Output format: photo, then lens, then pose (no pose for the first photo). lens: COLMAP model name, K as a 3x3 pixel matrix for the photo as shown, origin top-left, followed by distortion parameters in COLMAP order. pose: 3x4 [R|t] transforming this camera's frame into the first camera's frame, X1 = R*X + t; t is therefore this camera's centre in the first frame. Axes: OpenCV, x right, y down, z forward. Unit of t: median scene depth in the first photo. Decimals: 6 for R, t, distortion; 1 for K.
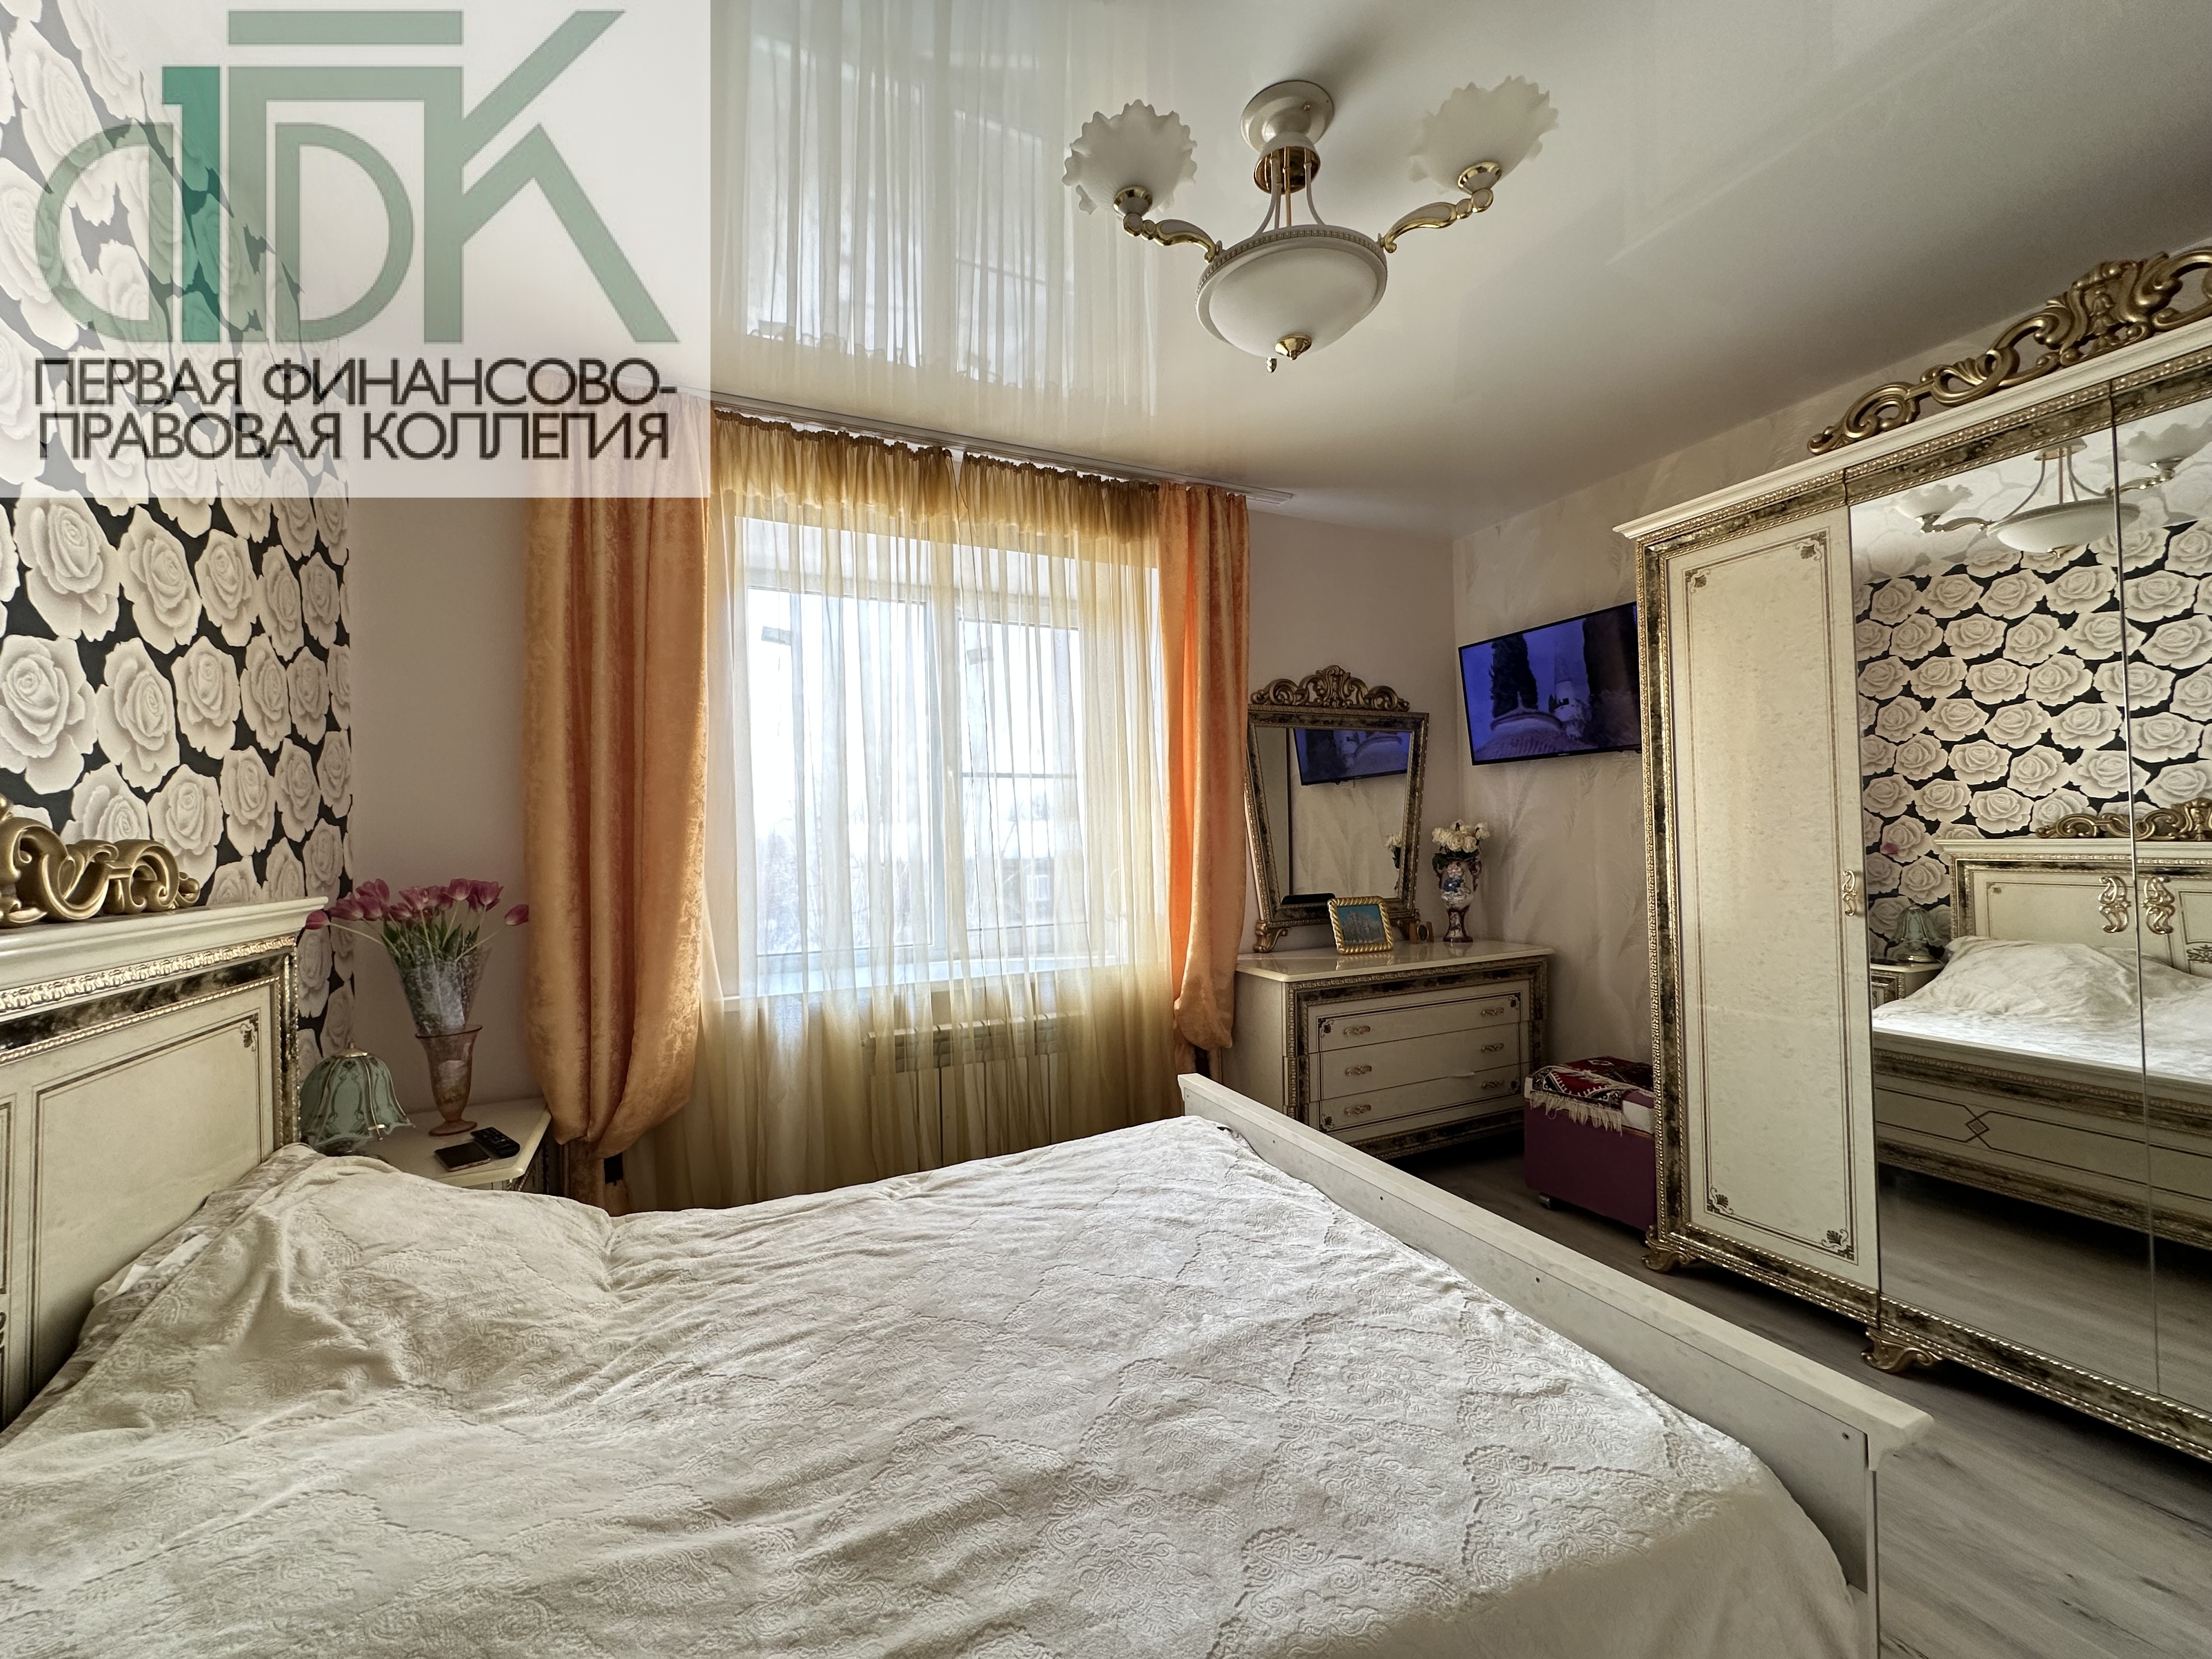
lens RADIAL K [[883.7, 0, 1106.0], [0, 883.7, 829.5], [0, 0, 1]] dist [0.000045, 0.000085]
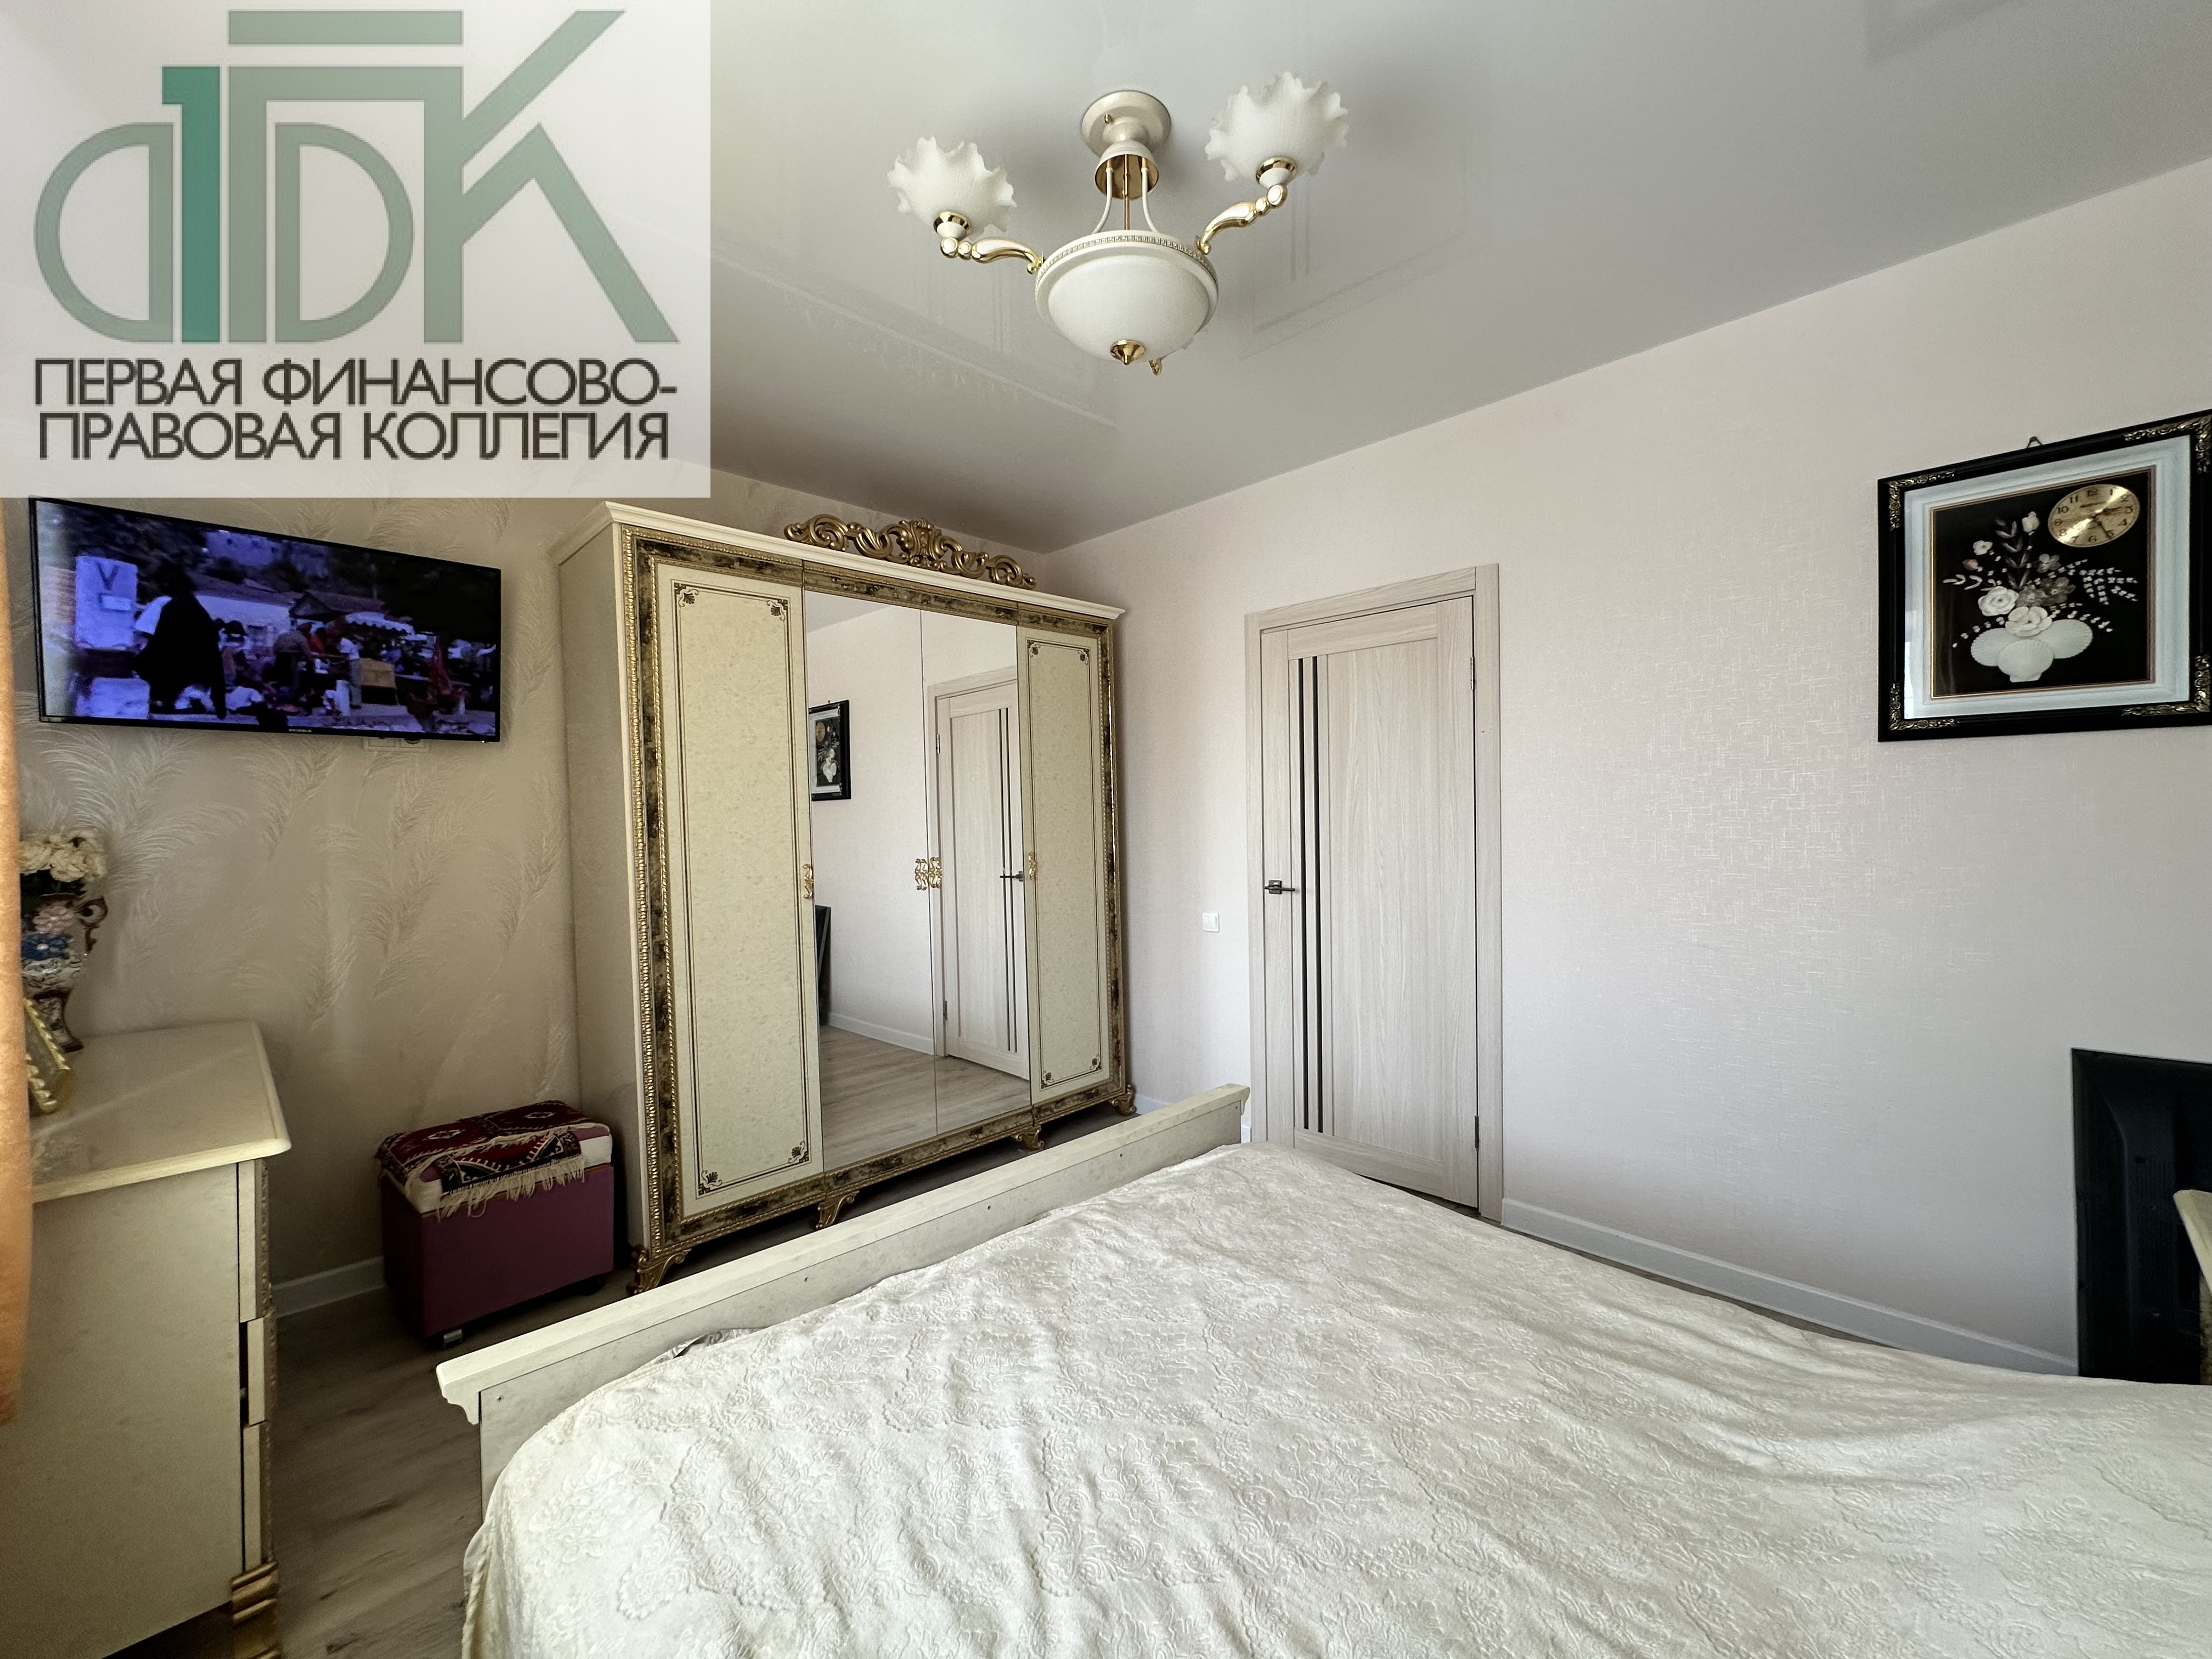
lens RADIAL K [[869.6, 0, 1106.0], [0, 869.6, 829.5], [0, 0, 1]] dist [-0.005433, -0.000465]
pose [[-0.336223, 0.018664, 0.941598, -0.518519], [0.018388, 0.999743, -0.013251, 0.019580], [-0.941603, 0.012859, -0.336480, 0.991592]]
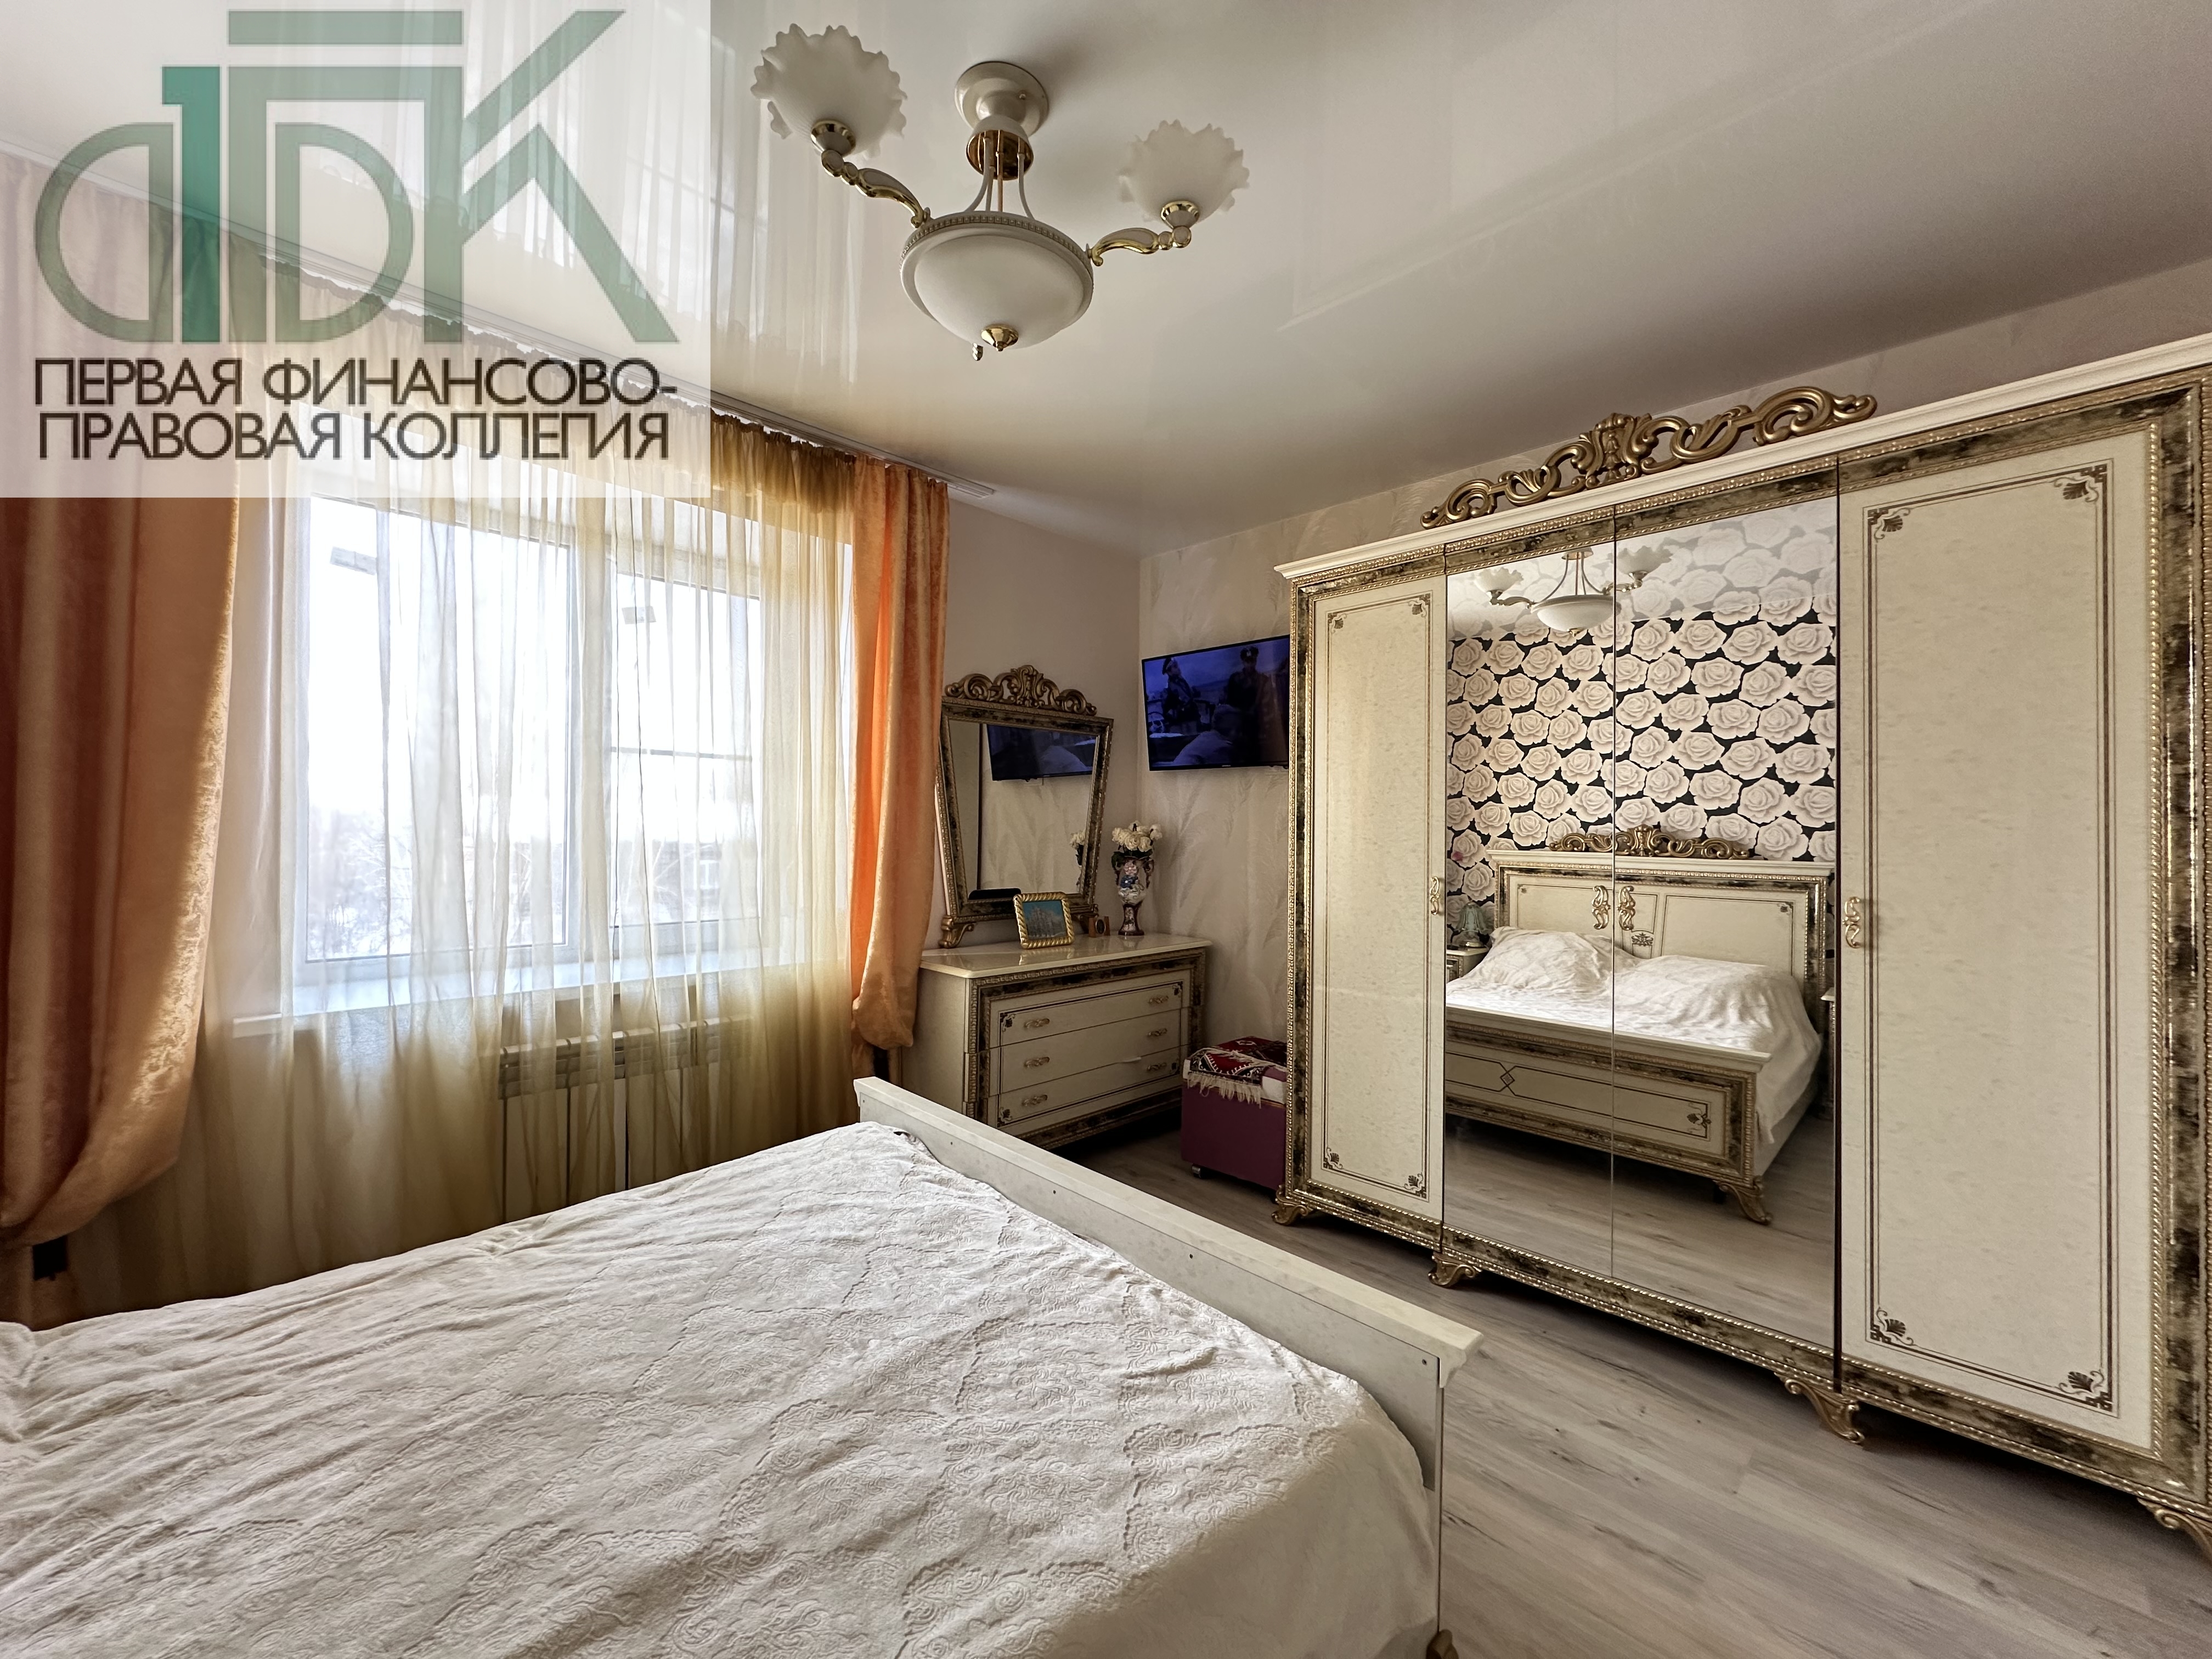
lens RADIAL K [[876.2, 0, 1106.0], [0, 876.2, 829.5], [0, 0, 1]] dist [-0.001117, 0.000281]
pose [[0.939355, 0.032717, 0.341381, 0.006495], [-0.036665, 0.999315, 0.005118, -0.008046], [-0.340980, -0.017324, 0.939911, 0.028285]]
